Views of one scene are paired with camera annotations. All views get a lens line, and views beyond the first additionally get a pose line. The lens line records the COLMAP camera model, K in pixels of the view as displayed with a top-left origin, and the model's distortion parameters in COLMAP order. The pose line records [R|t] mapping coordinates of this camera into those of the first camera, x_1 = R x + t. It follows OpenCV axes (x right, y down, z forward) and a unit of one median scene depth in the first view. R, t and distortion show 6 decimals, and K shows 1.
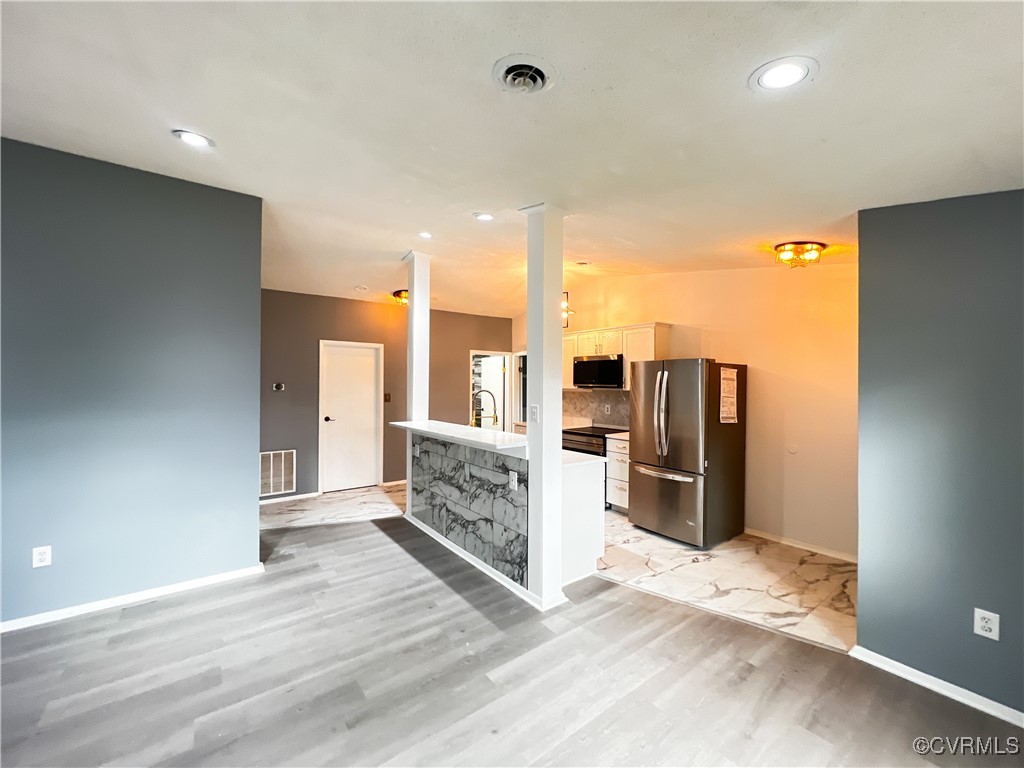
lens RADIAL K [[407.8, 0, 509.4], [0, 407.8, 380.1], [0, 0, 1]] dist [-0.001648, 0.000398]
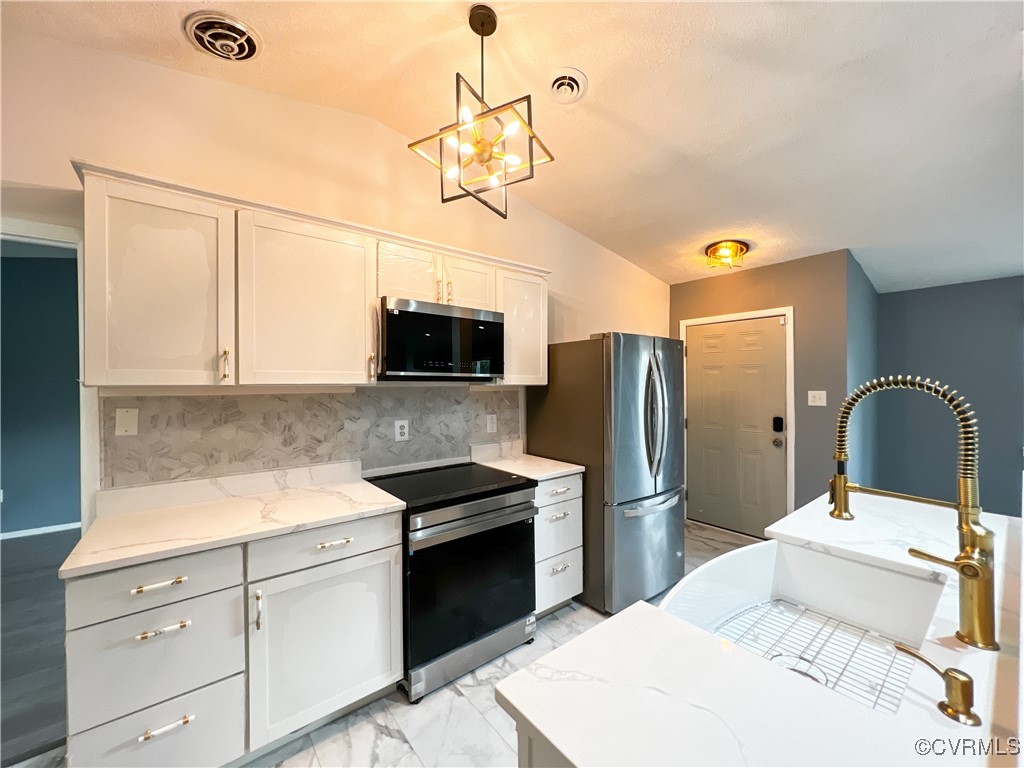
lens RADIAL K [[407.8, 0, 512.1], [0, 407.8, 385.8], [0, 0, 1]] dist [-0.001648, 0.000398]
pose [[-0.042981, -0.006290, 0.999056, -0.204636], [-0.001939, 0.999979, 0.006213, 0.020949], [-0.999074, -0.001670, -0.042992, 0.903600]]
